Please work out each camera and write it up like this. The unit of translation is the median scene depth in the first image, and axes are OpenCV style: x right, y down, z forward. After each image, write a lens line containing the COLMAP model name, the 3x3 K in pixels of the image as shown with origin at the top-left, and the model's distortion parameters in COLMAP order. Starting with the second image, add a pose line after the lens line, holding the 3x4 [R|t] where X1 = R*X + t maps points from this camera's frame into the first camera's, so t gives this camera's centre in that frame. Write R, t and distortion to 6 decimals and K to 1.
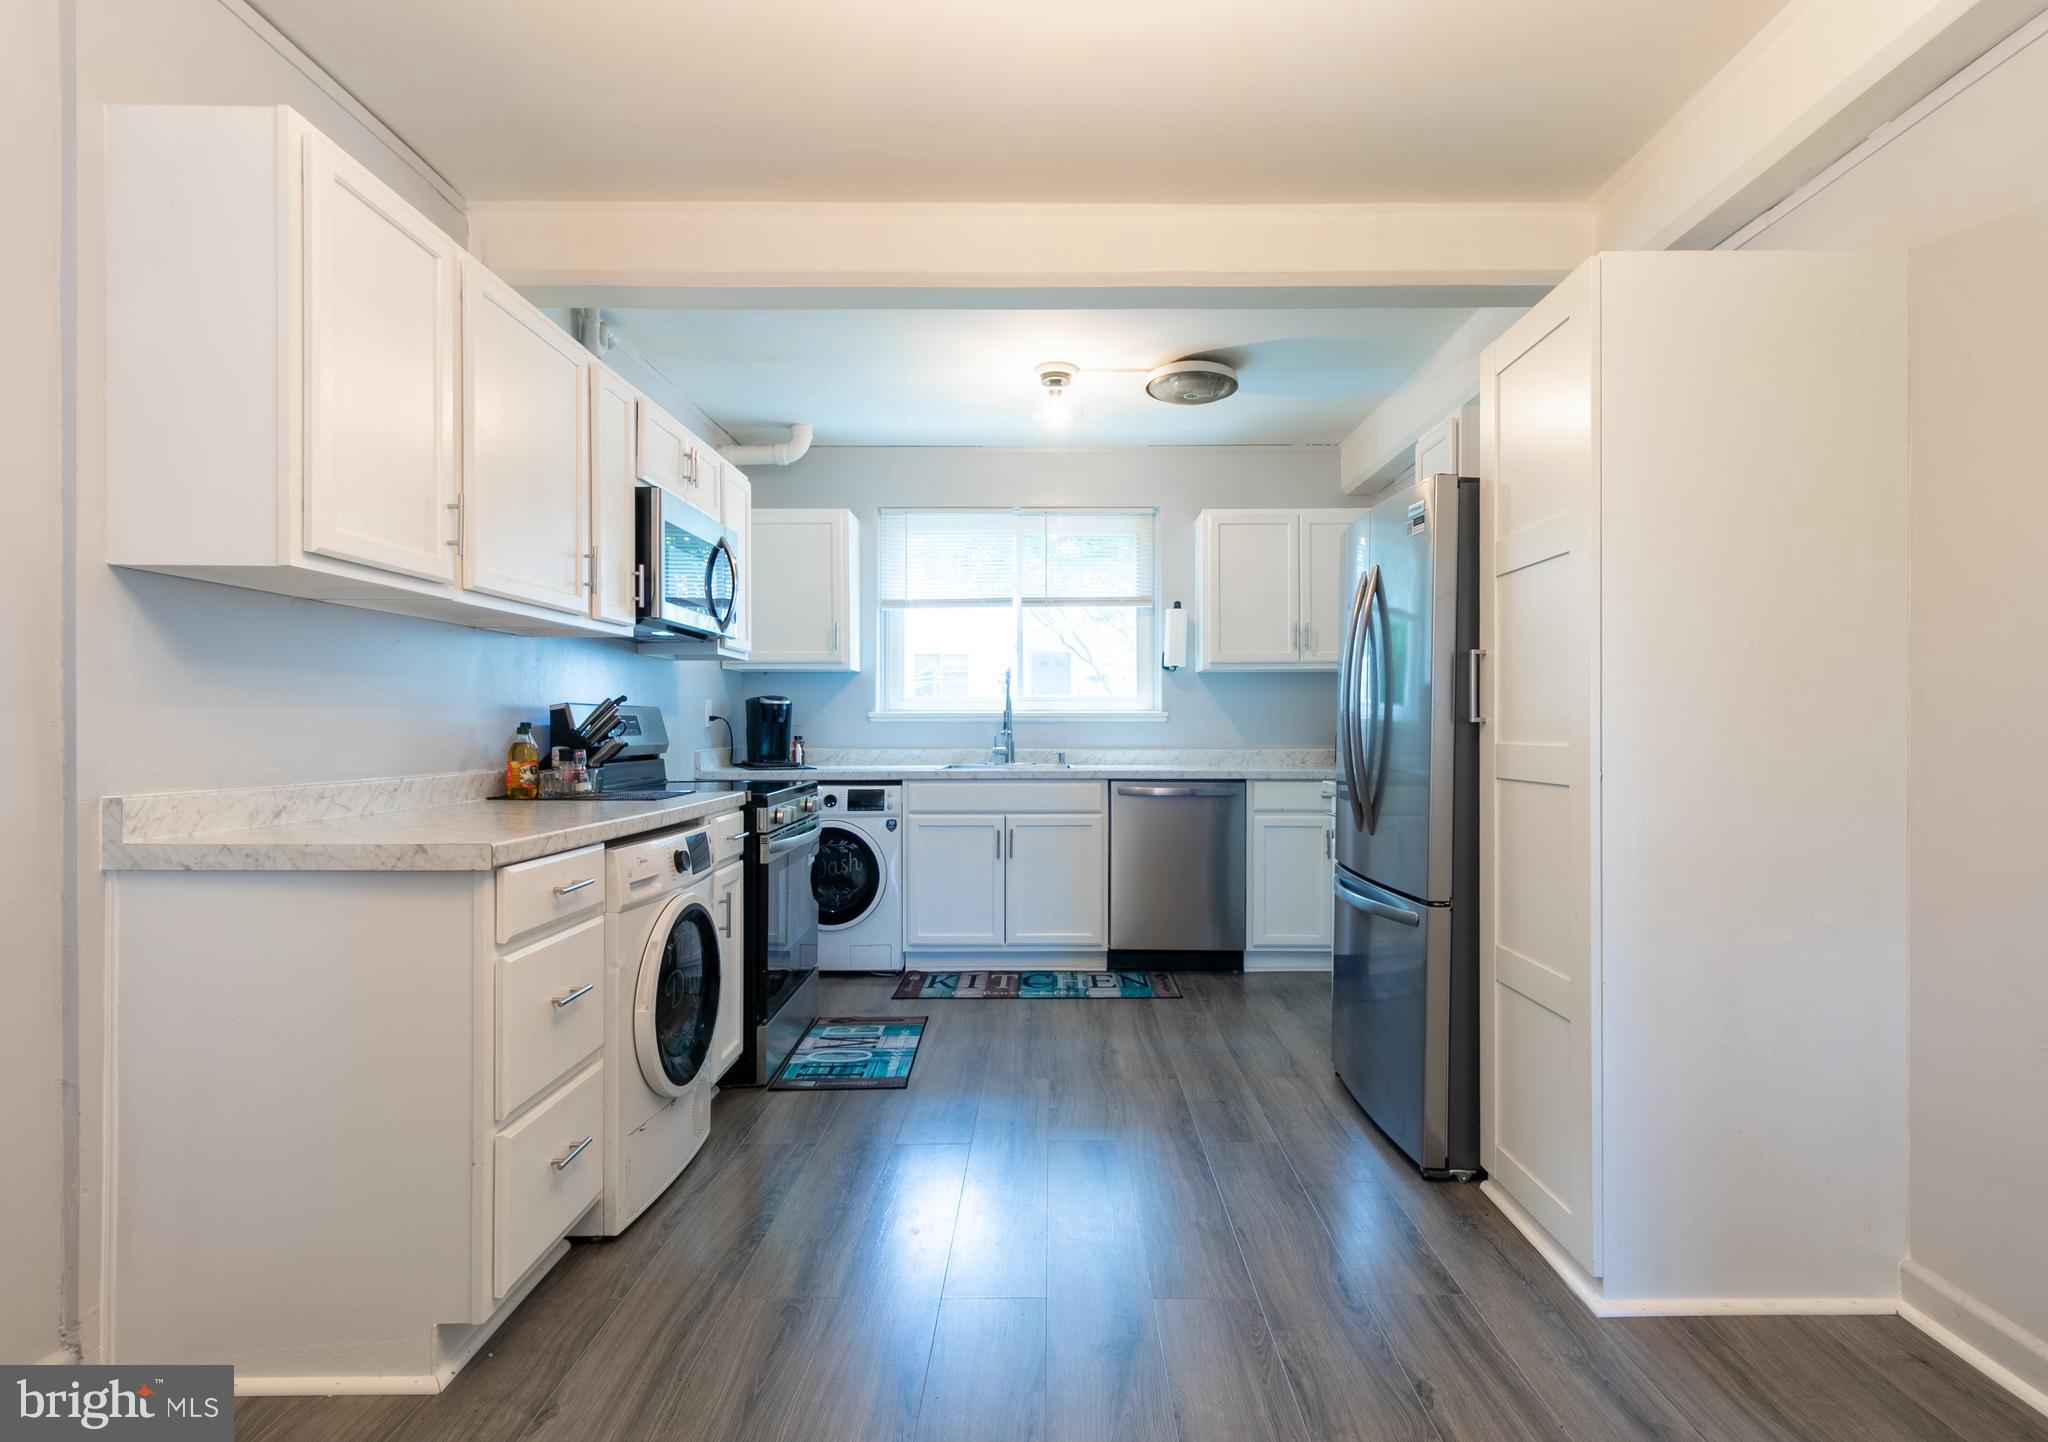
lens RADIAL K [[1019.1, 0, 1053.7], [0, 1019.1, 728.8], [0, 0, 1]] dist [-0.000264, -0.000255]
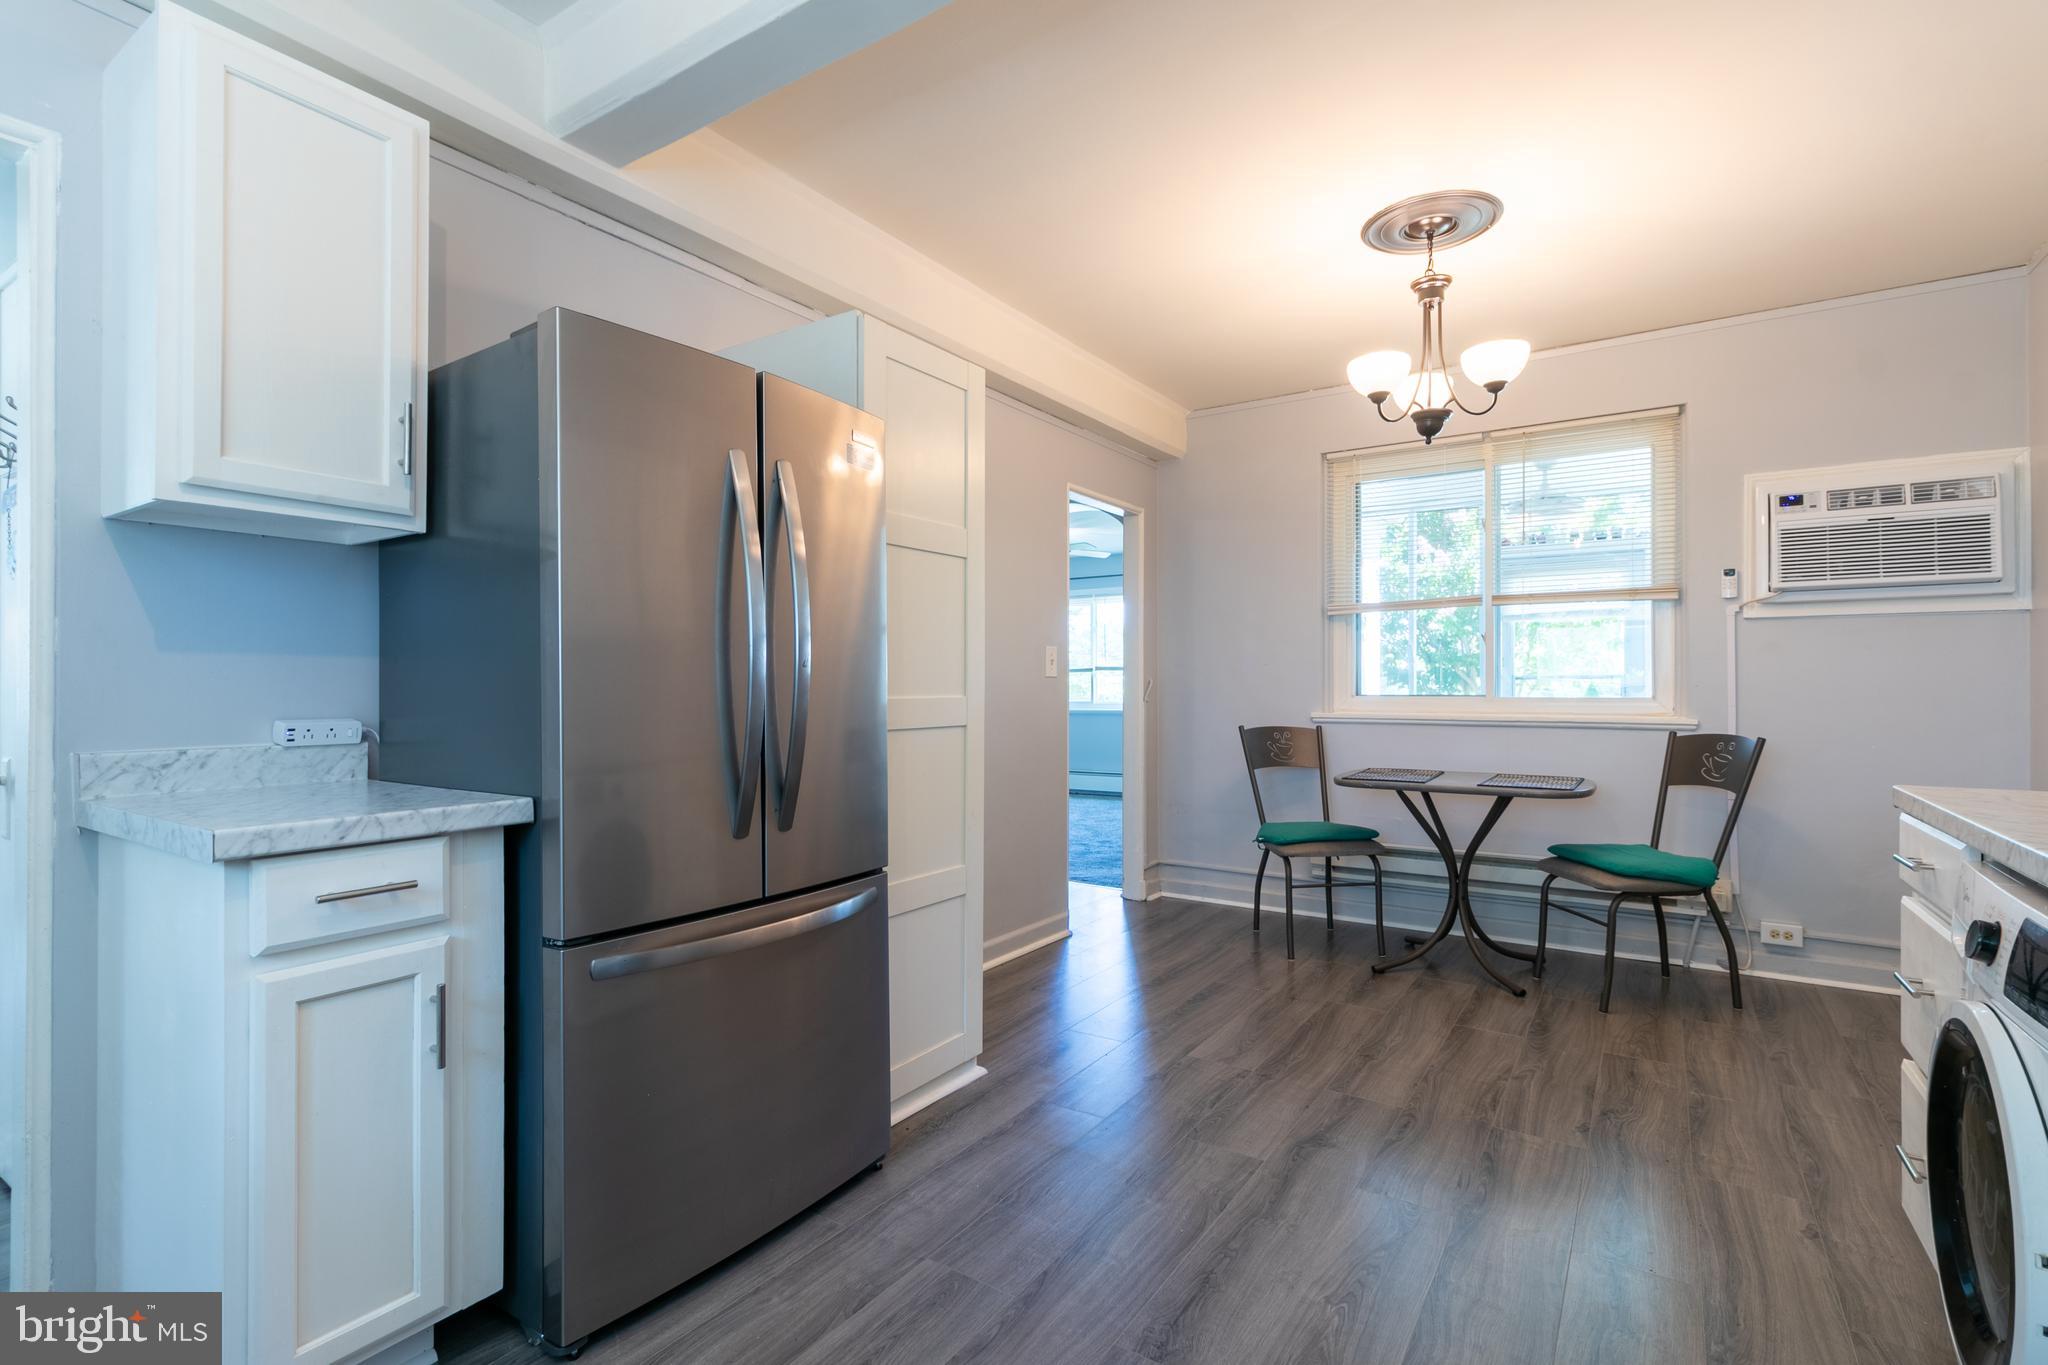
lens RADIAL K [[951.0, 0, 1016.4], [0, 951.0, 681.4], [0, 0, 1]] dist [0.003855, 0.000329]
pose [[-0.828047, 0.001506, 0.560657, -0.128219], [-0.000224, 0.999995, -0.003017, -0.000284], [-0.560659, -0.002624, -0.828043, 0.928251]]
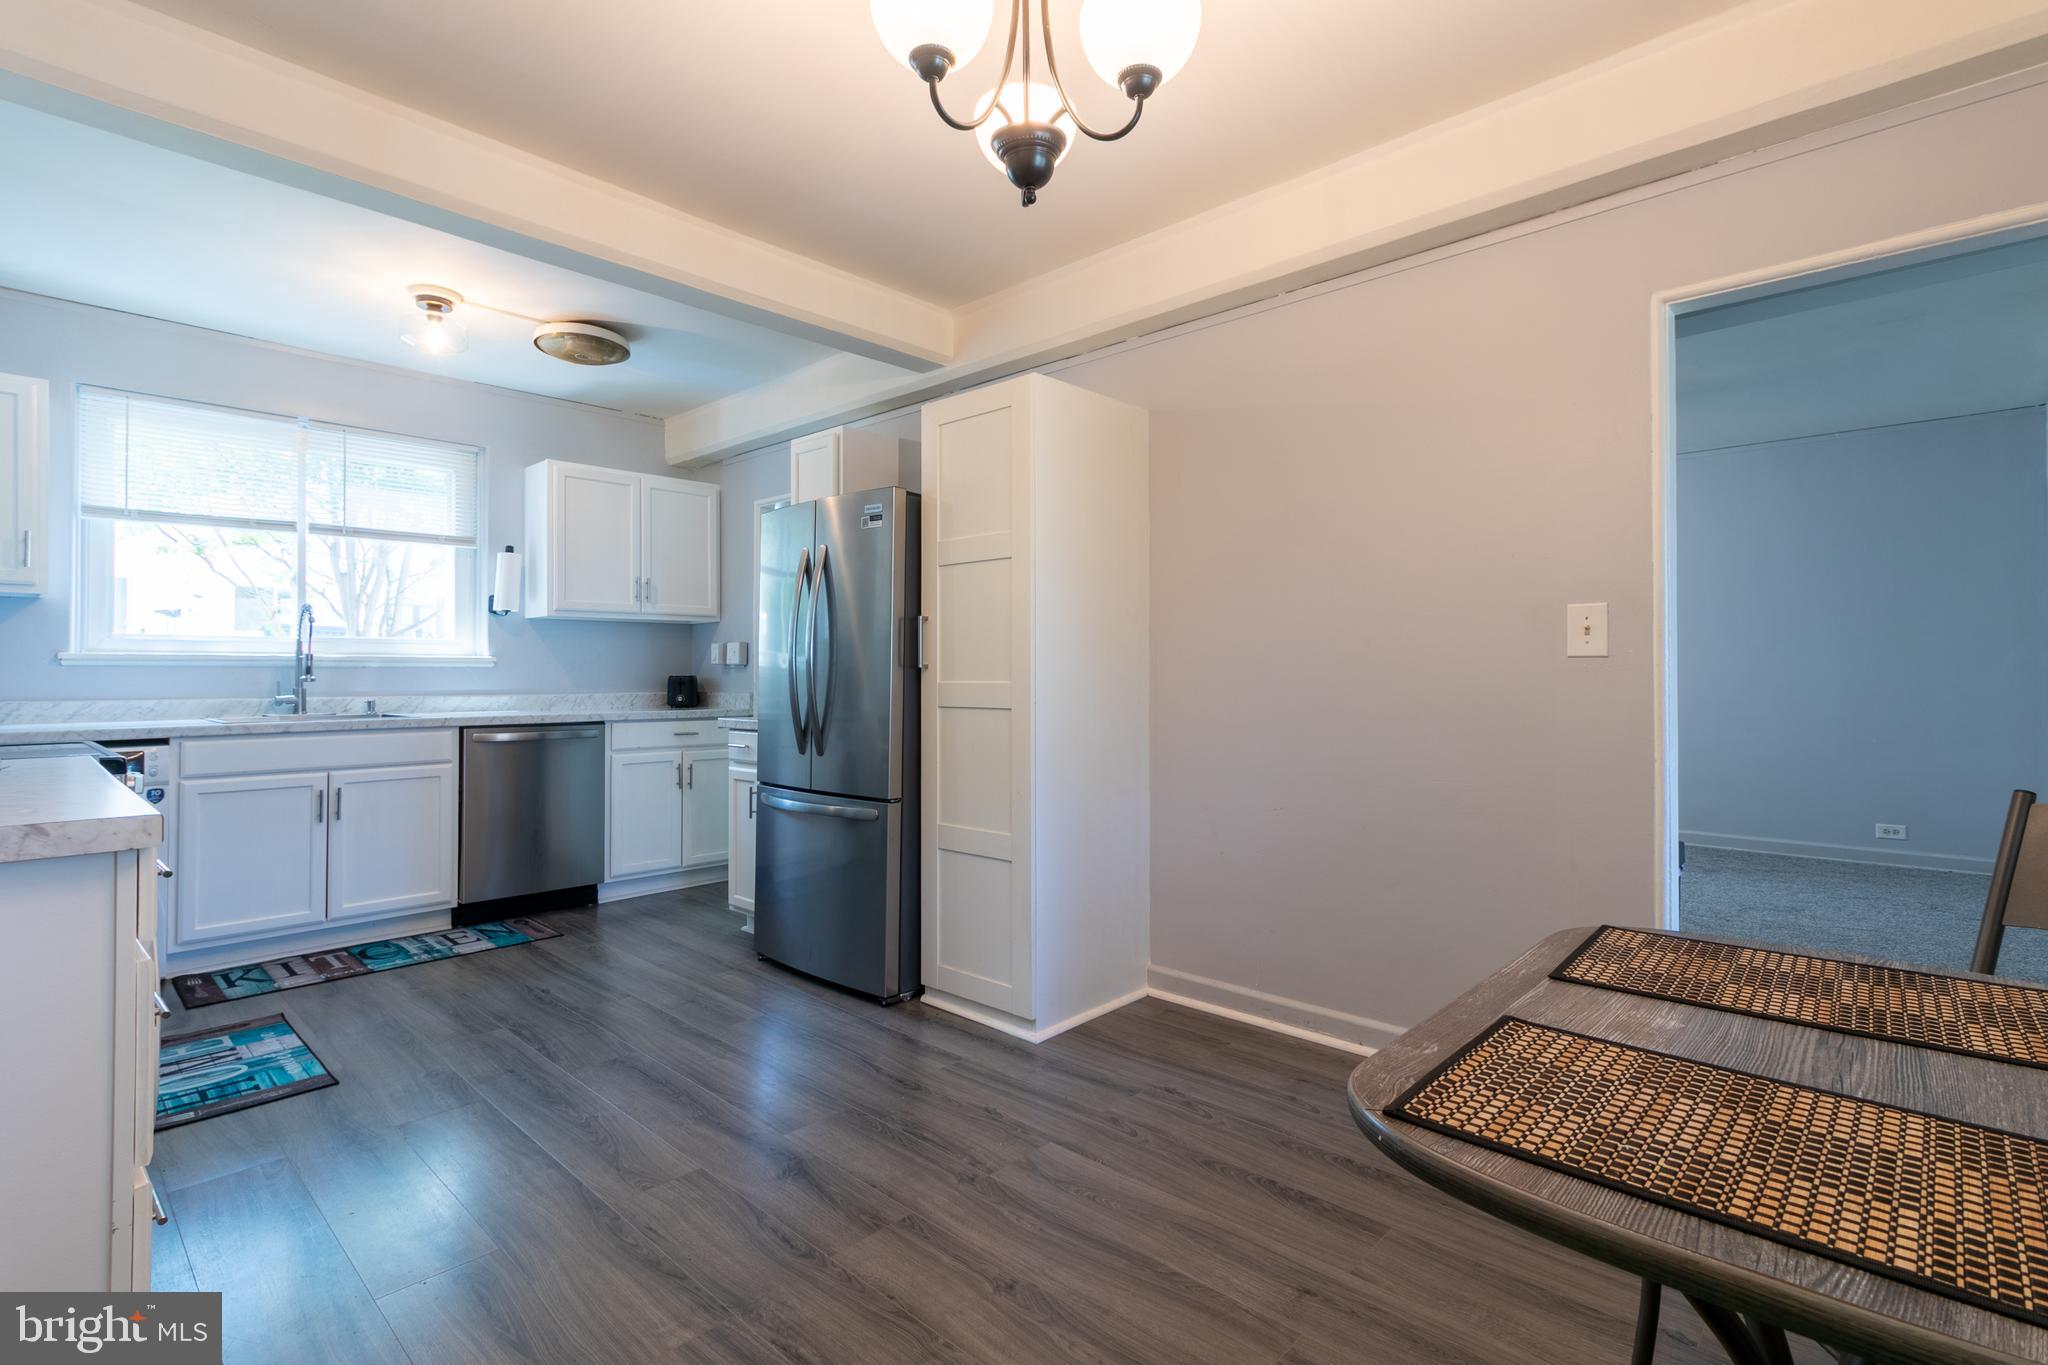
lens RADIAL K [[951.0, 0, 1030.6], [0, 951.0, 663.6], [0, 0, 1]] dist [0.003855, 0.000329]
pose [[0.679180, 0.007776, 0.733930, -0.242424], [0.001993, 0.999921, -0.012439, 0.002516], [-0.733969, 0.009911, 0.679111, -0.001013]]
